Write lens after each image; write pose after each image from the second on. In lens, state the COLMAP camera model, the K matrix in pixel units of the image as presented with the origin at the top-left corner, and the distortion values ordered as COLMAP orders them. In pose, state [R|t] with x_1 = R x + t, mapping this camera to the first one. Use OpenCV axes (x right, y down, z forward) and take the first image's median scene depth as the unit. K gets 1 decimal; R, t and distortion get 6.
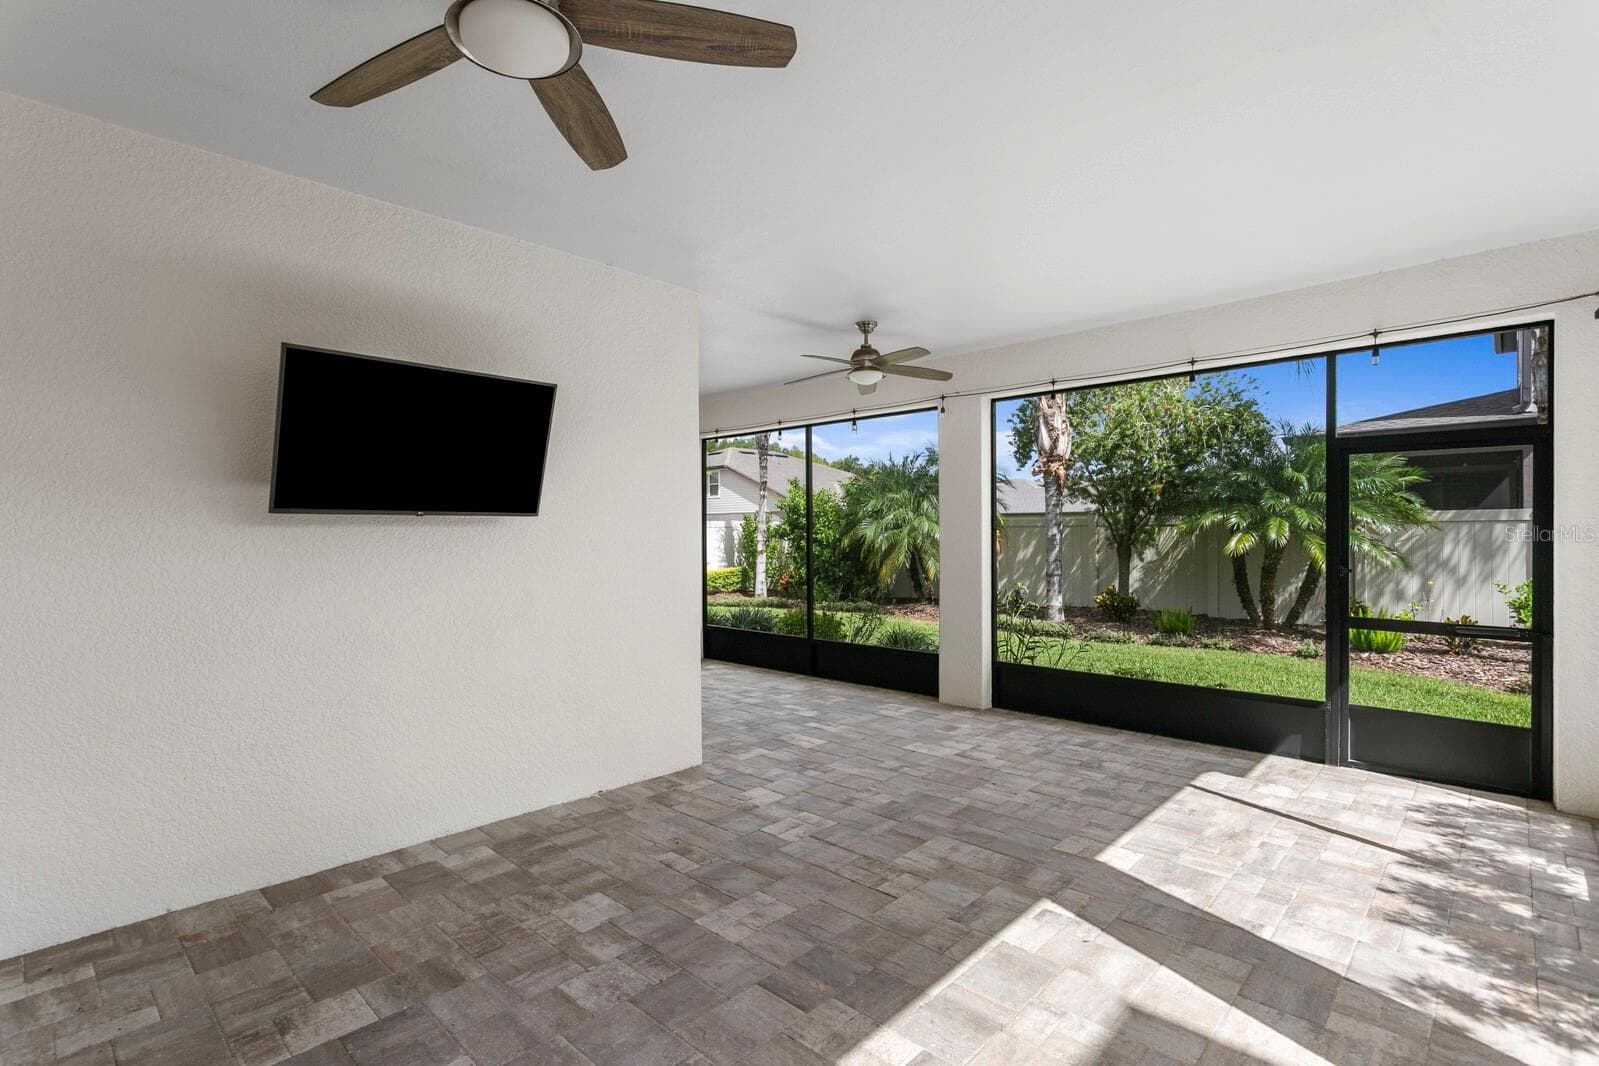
lens RADIAL K [[791.0, 0, 787.0], [0, 791.0, 529.2], [0, 0, 1]] dist [-0.000891, 0.000537]
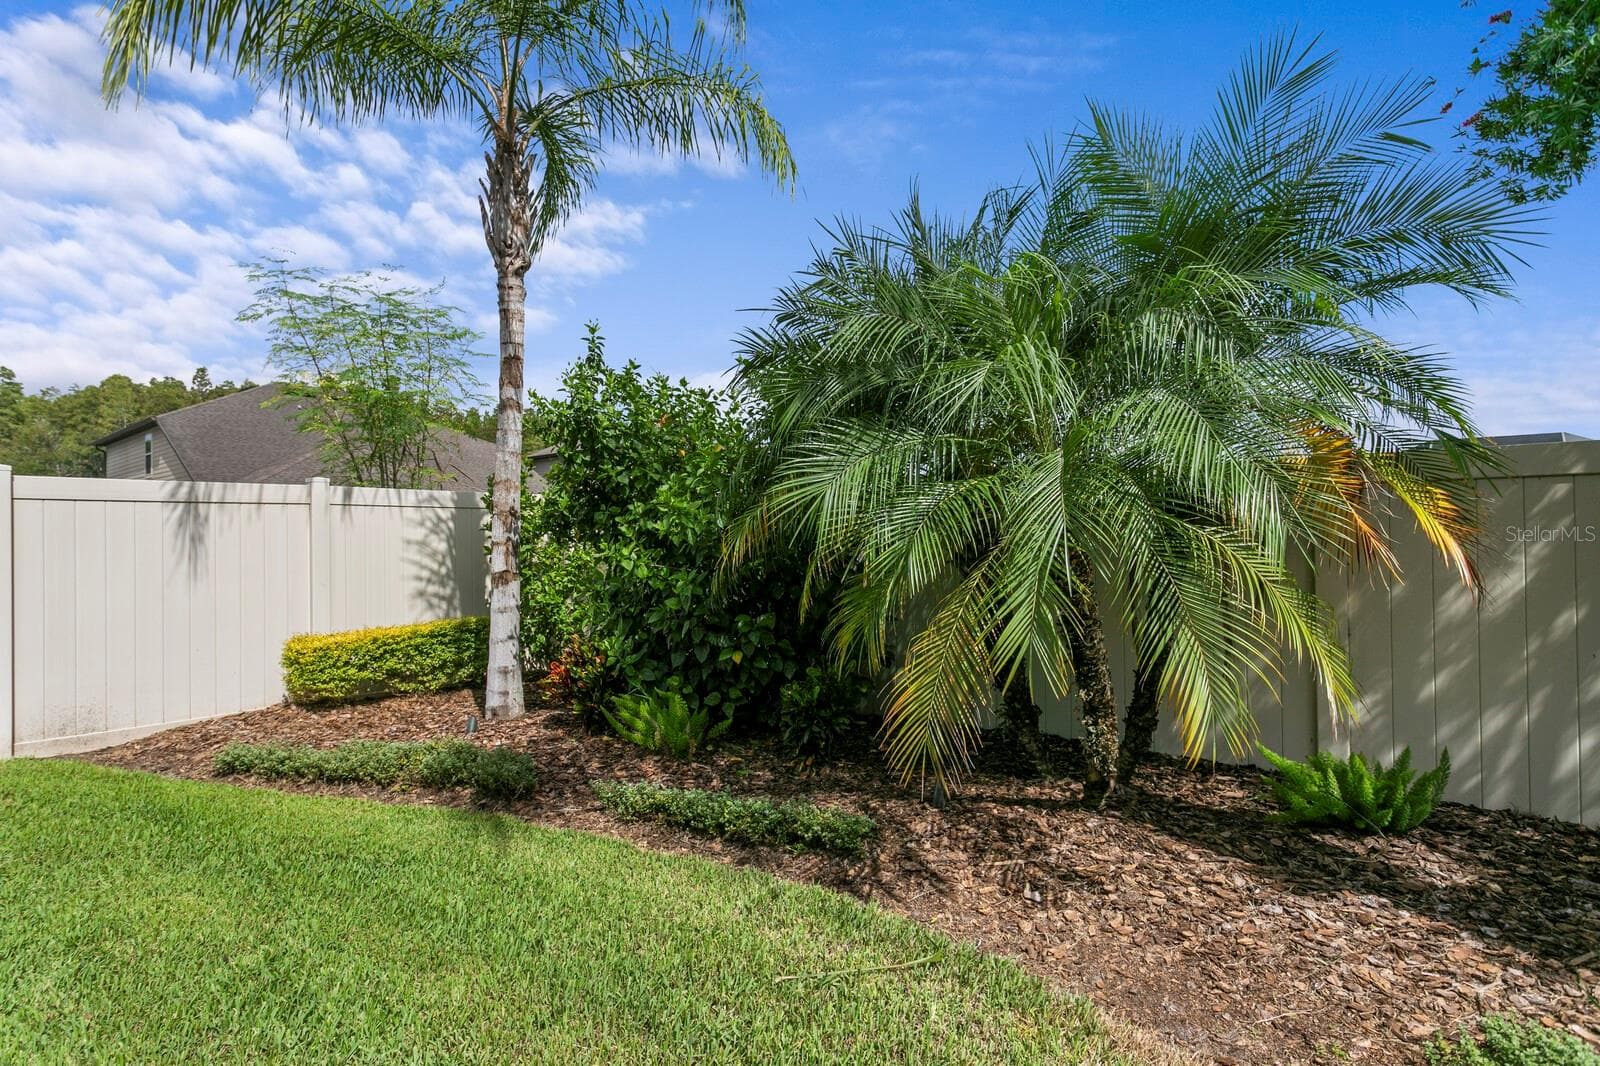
lens RADIAL K [[791.5, 0, 787.4], [0, 791.5, 529.2], [0, 0, 1]] dist [-0.000891, 0.000537]
pose [[0.999211, 0.007497, 0.039015, 0.116844], [-0.006888, 0.999853, -0.015723, 0.022992], [-0.039127, 0.015442, 0.999115, 1.120917]]
